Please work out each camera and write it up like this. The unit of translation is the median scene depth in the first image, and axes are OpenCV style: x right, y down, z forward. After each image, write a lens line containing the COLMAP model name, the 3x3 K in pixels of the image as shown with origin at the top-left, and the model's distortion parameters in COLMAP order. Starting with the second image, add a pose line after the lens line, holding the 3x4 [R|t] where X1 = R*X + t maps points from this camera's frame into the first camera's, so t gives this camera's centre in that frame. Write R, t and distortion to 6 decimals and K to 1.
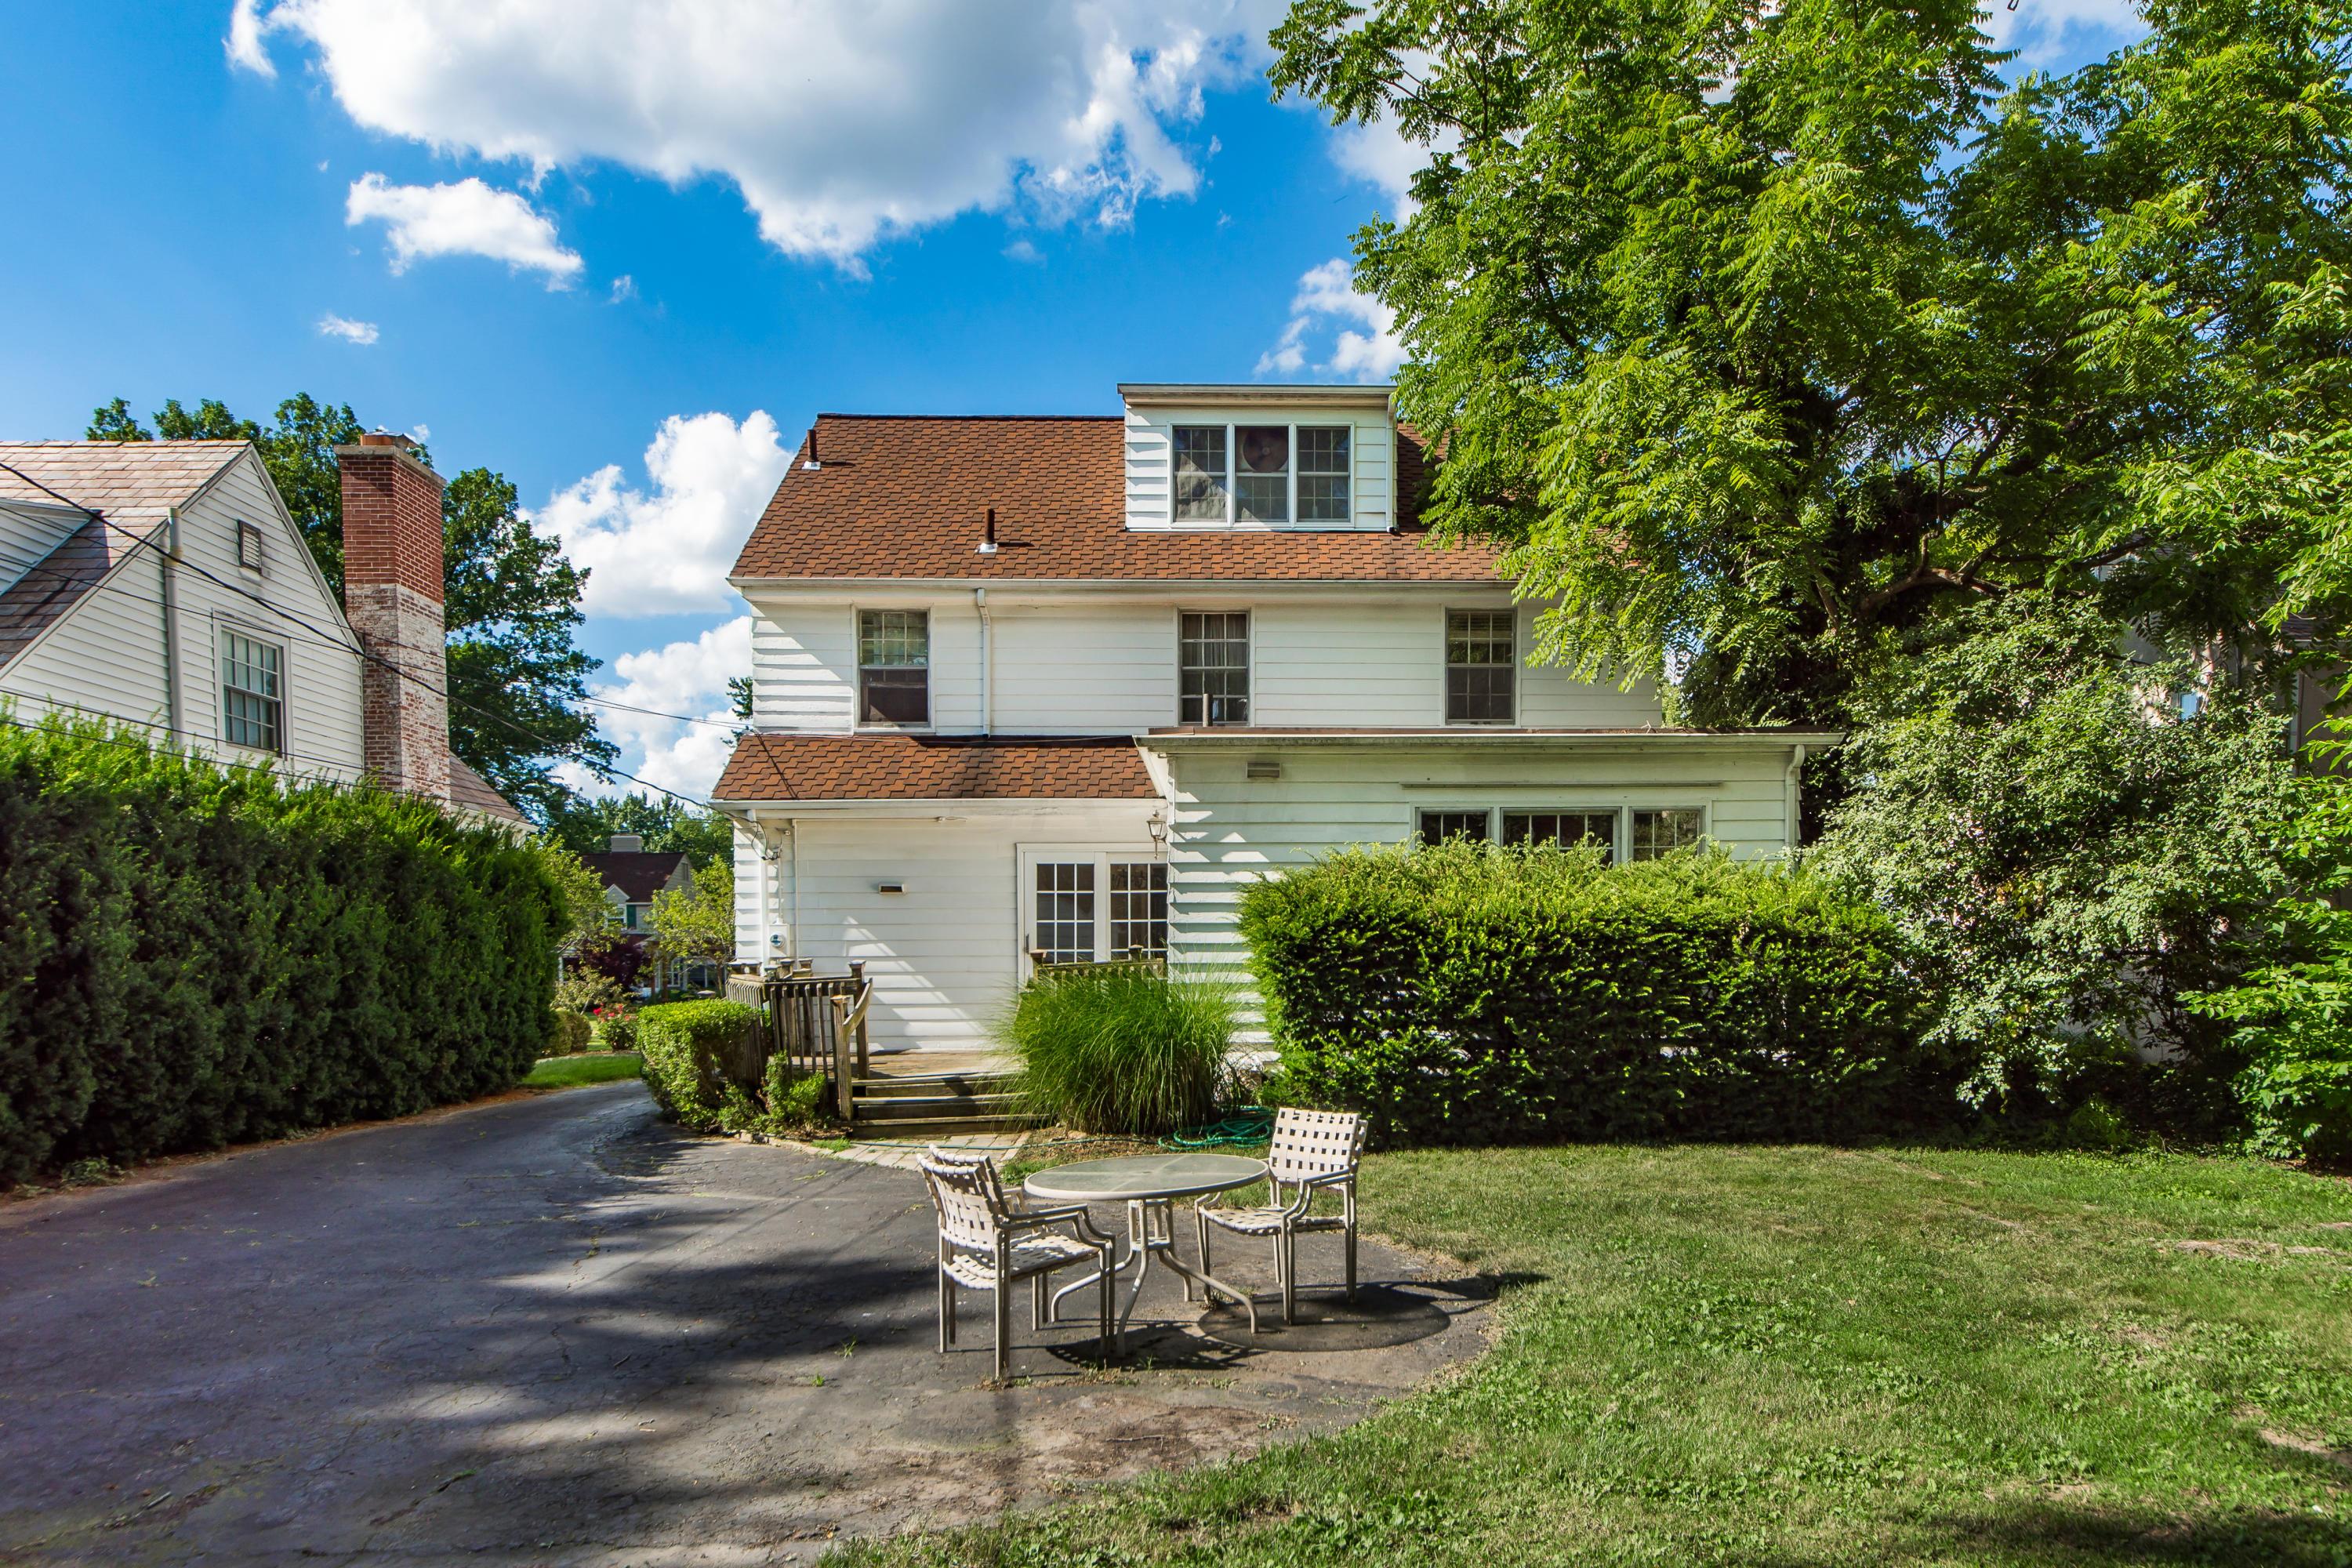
lens RADIAL K [[1401.7, 0, 1178.7], [0, 1401.7, 1136.8], [0, 0, 1]] dist [-0.000698, -0.000361]
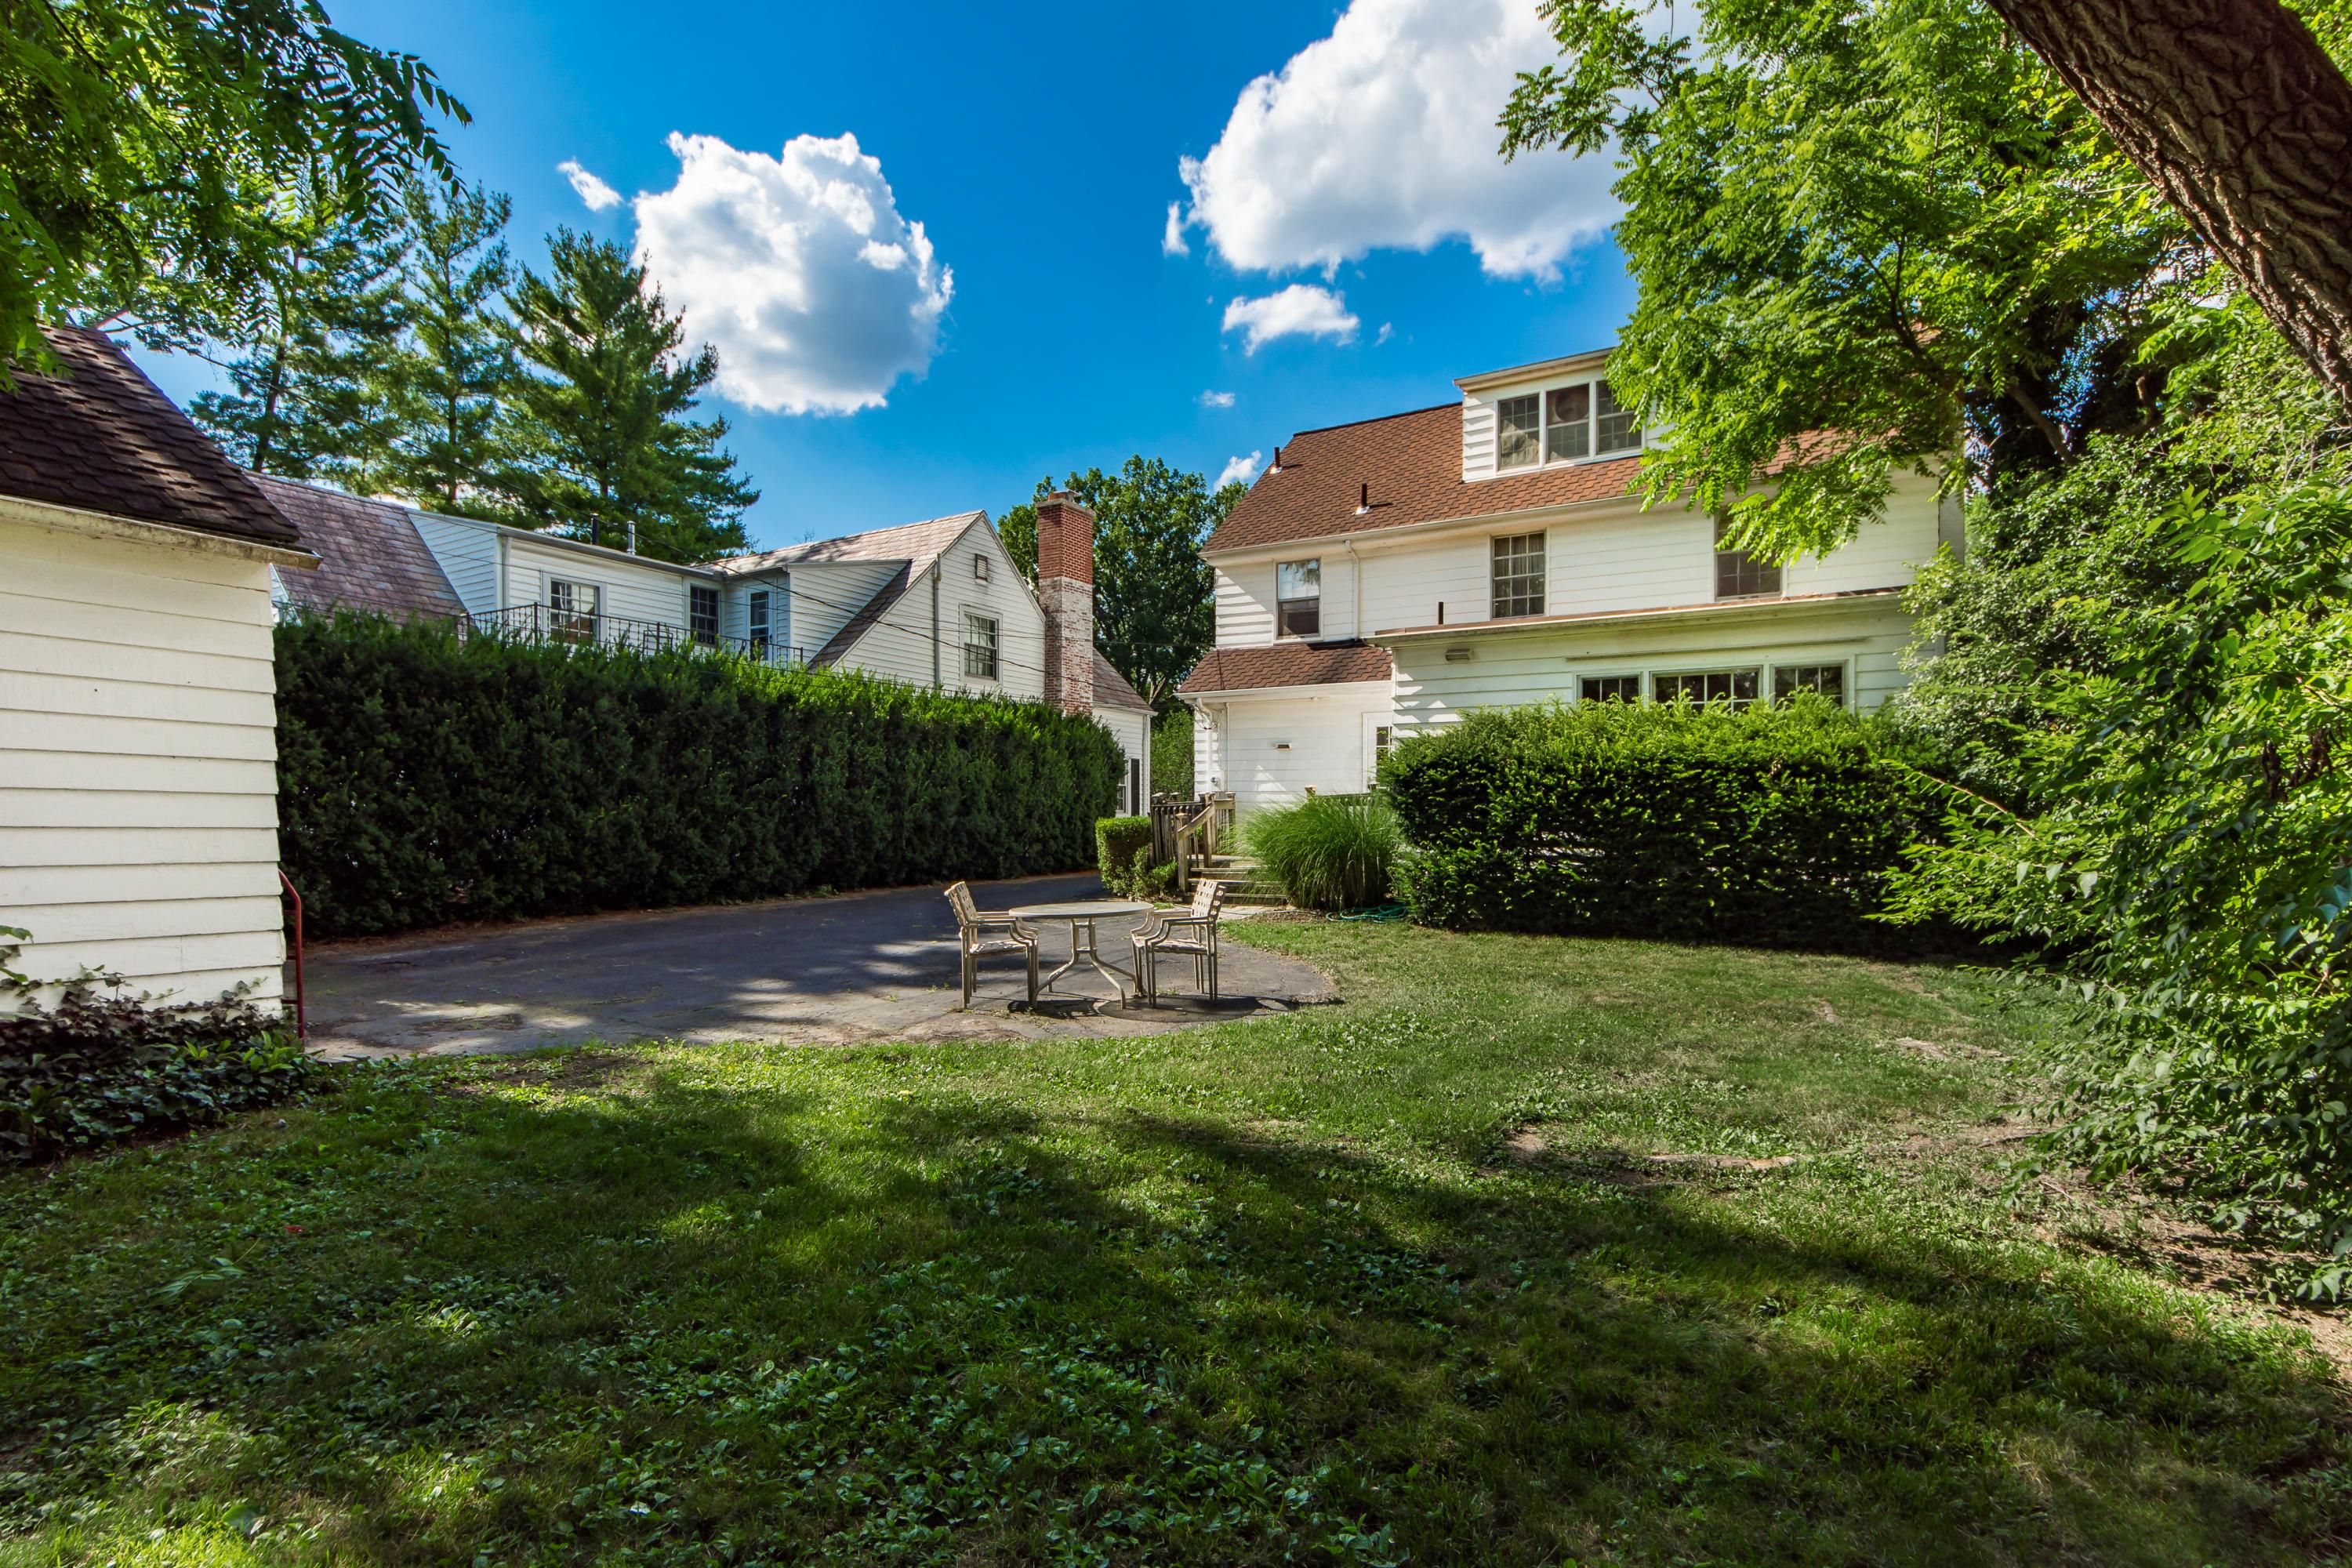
lens RADIAL K [[1037.3, 0, 1128.7], [0, 1037.3, 903.0], [0, 0, 1]] dist [0.004084, -0.006734]
pose [[0.832506, 0.064328, -0.550269, 0.322062], [-0.079826, 0.996800, -0.004240, 0.009088], [0.548235, 0.047455, 0.834977, -0.009292]]
